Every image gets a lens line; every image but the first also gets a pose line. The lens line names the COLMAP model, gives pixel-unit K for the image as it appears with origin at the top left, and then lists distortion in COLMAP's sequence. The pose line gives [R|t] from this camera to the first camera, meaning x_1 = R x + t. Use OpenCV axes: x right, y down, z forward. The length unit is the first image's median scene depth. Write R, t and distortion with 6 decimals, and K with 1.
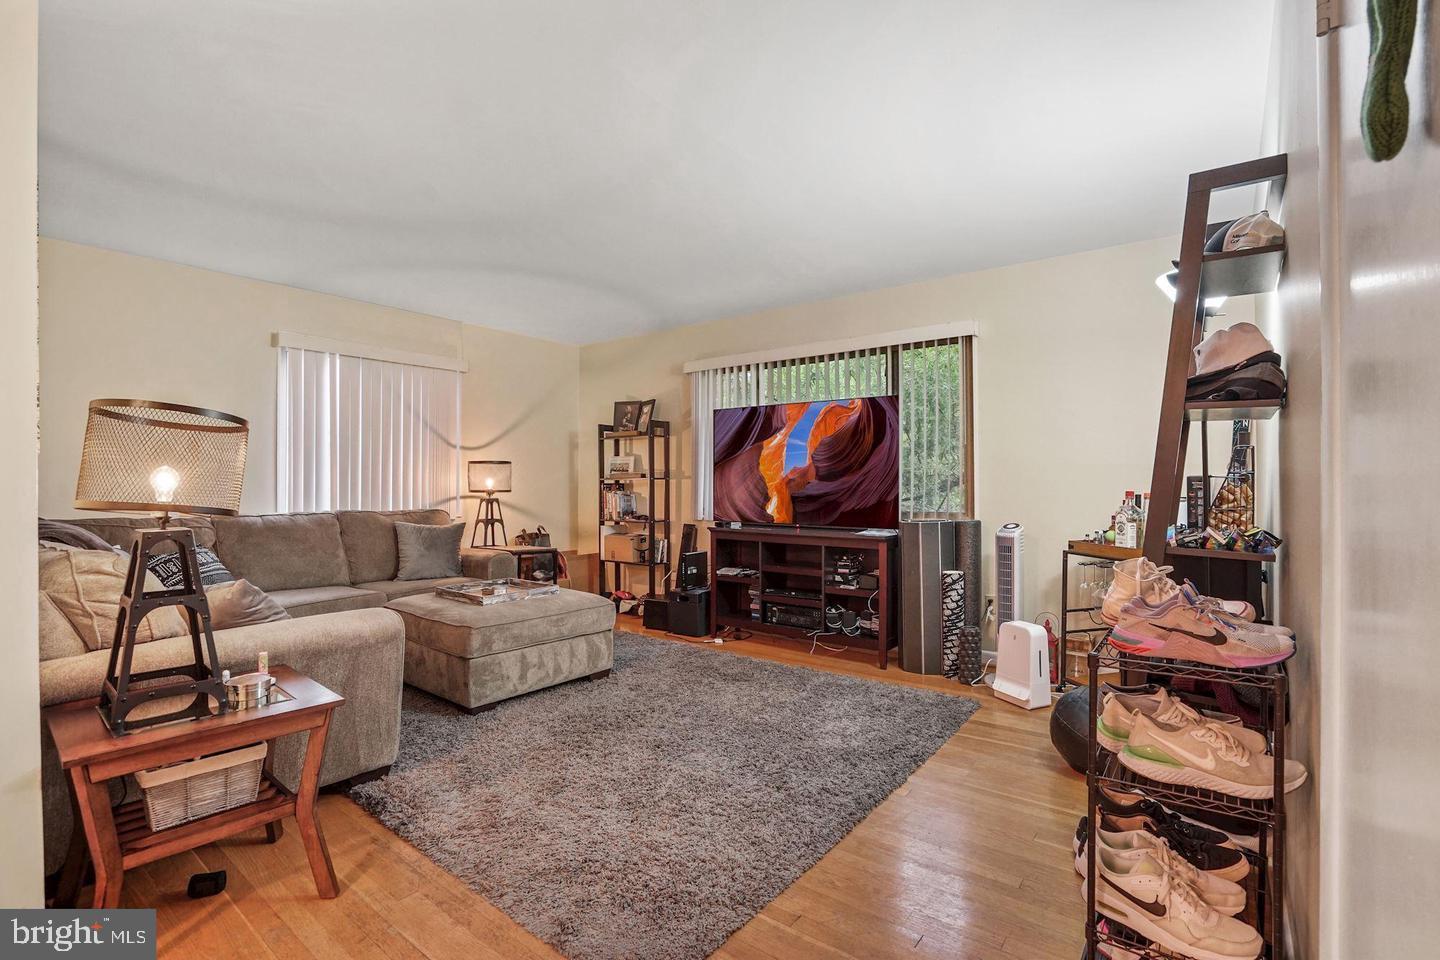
lens RADIAL K [[655.1, 0, 732.5], [0, 655.1, 478.0], [0, 0, 1]] dist [-0.060062, 0.022731]
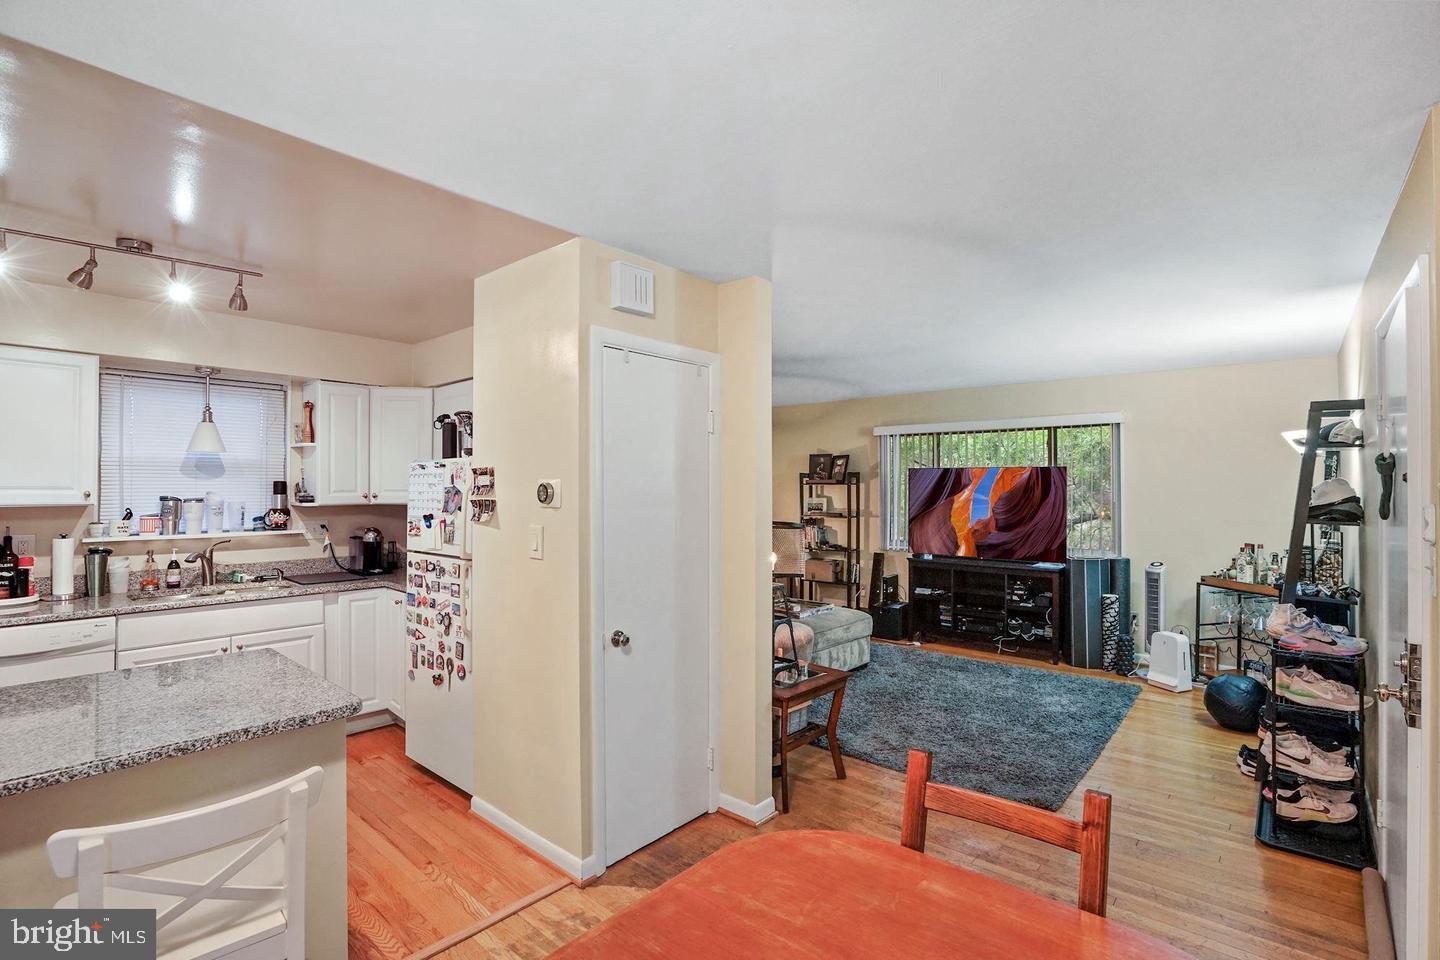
lens RADIAL K [[681.4, 0, 736.9], [0, 681.4, 481.4], [0, 0, 1]] dist [-0.010588, 0.001105]
pose [[0.999658, 0.001936, -0.026062, -0.432807], [-0.001718, 0.999963, 0.008395, -0.113530], [0.026077, -0.008347, 0.999625, -0.487389]]
